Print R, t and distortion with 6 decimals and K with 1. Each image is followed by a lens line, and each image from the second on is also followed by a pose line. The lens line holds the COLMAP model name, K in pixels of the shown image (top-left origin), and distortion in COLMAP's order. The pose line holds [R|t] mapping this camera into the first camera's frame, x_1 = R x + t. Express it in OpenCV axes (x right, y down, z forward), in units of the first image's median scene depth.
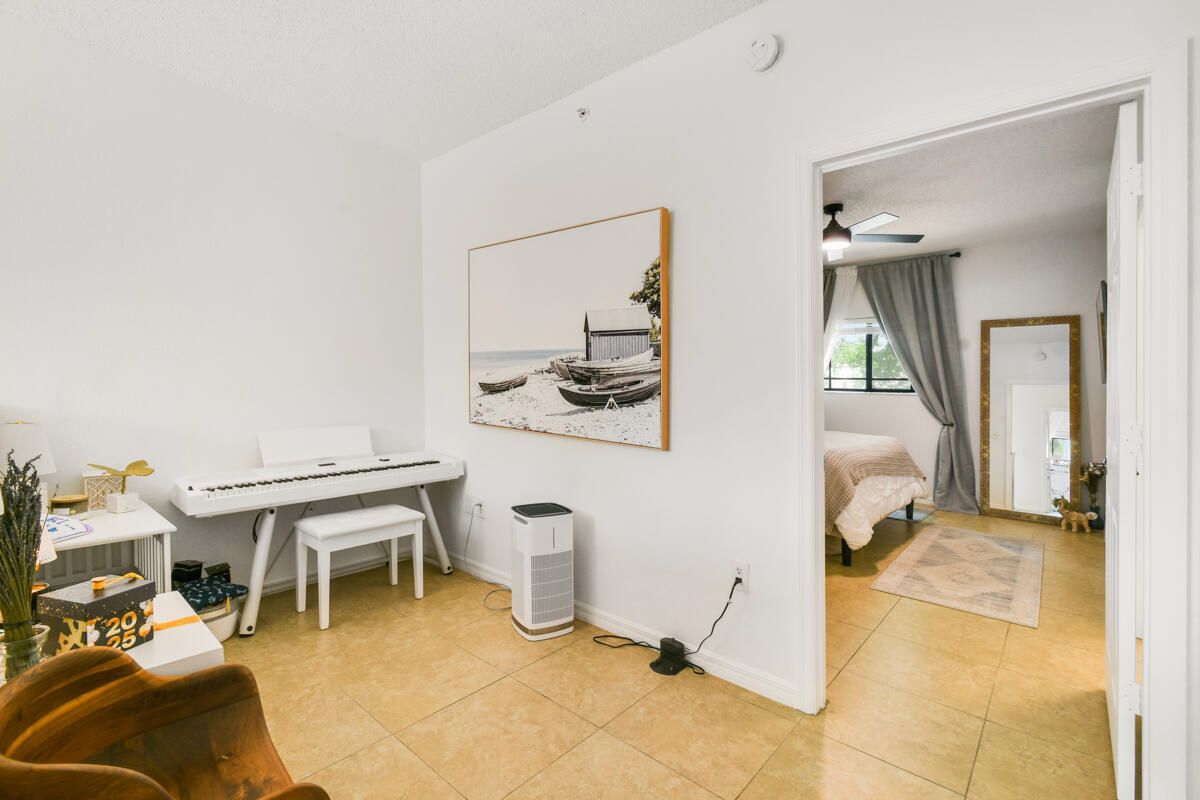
lens RADIAL K [[528.4, 0, 574.3], [0, 528.4, 380.1], [0, 0, 1]] dist [0.013036, -0.005330]
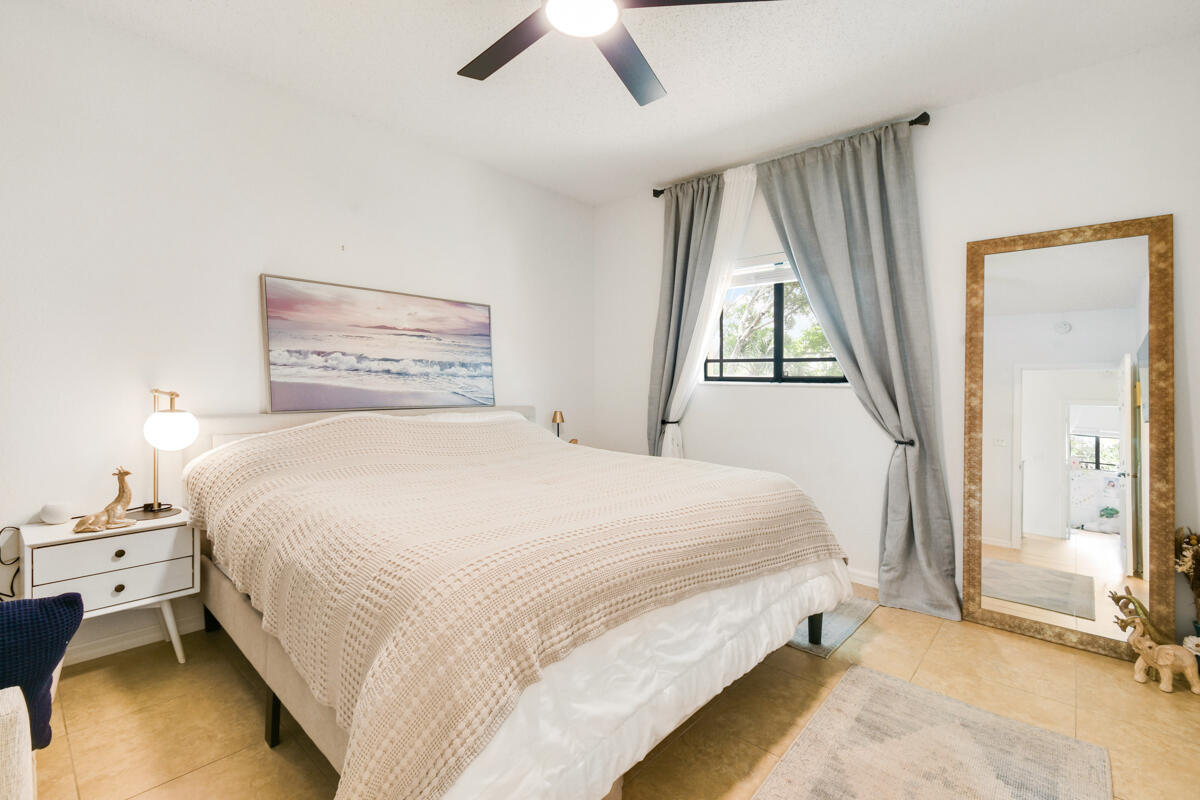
lens RADIAL K [[528.4, 0, 579.5], [0, 528.4, 383.8], [0, 0, 1]] dist [0.013036, -0.005330]
pose [[0.999943, -0.010076, -0.003468, 0.507273], [0.010138, 0.999781, 0.018282, 0.016007], [0.003283, -0.018316, 0.999827, 0.625654]]
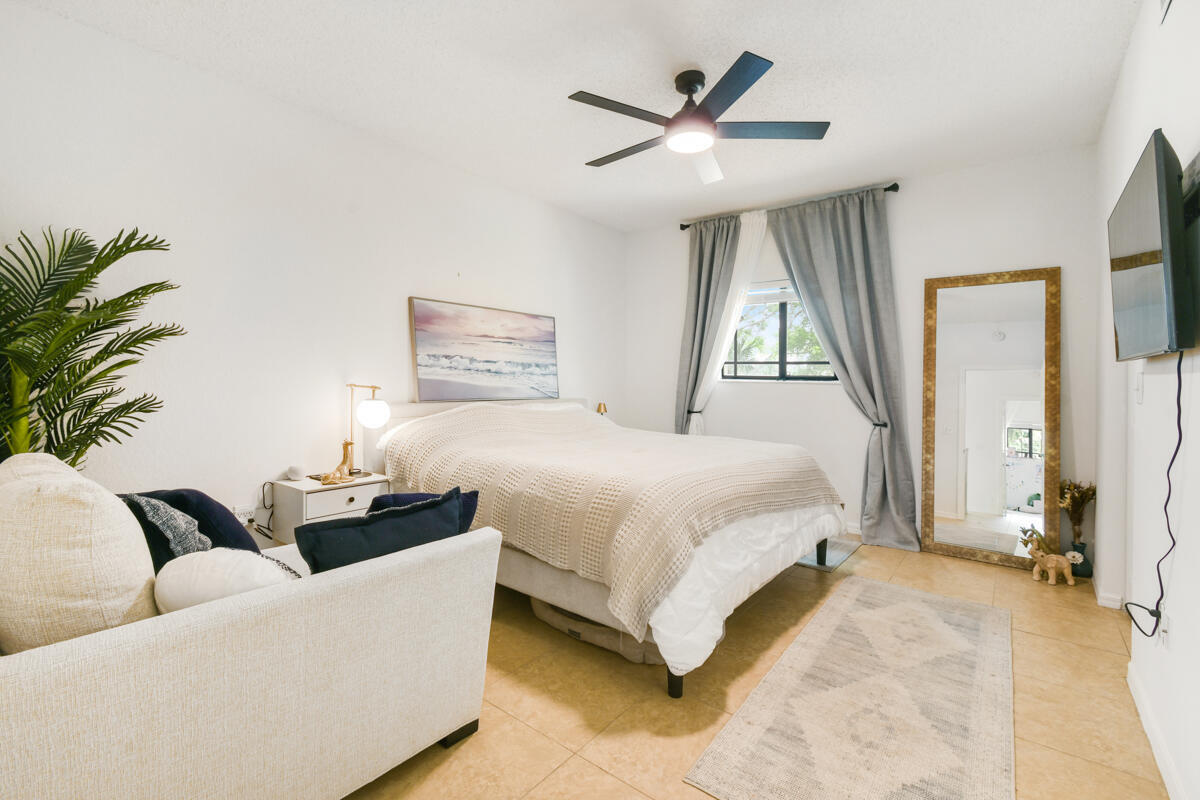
lens RADIAL K [[528.4, 0, 576.1], [0, 528.4, 381.2], [0, 0, 1]] dist [0.013036, -0.005330]
pose [[0.998498, -0.007183, 0.054311, 0.335967], [0.006117, 0.999786, 0.019774, 0.010538], [-0.054441, -0.019412, 0.998328, 0.405440]]
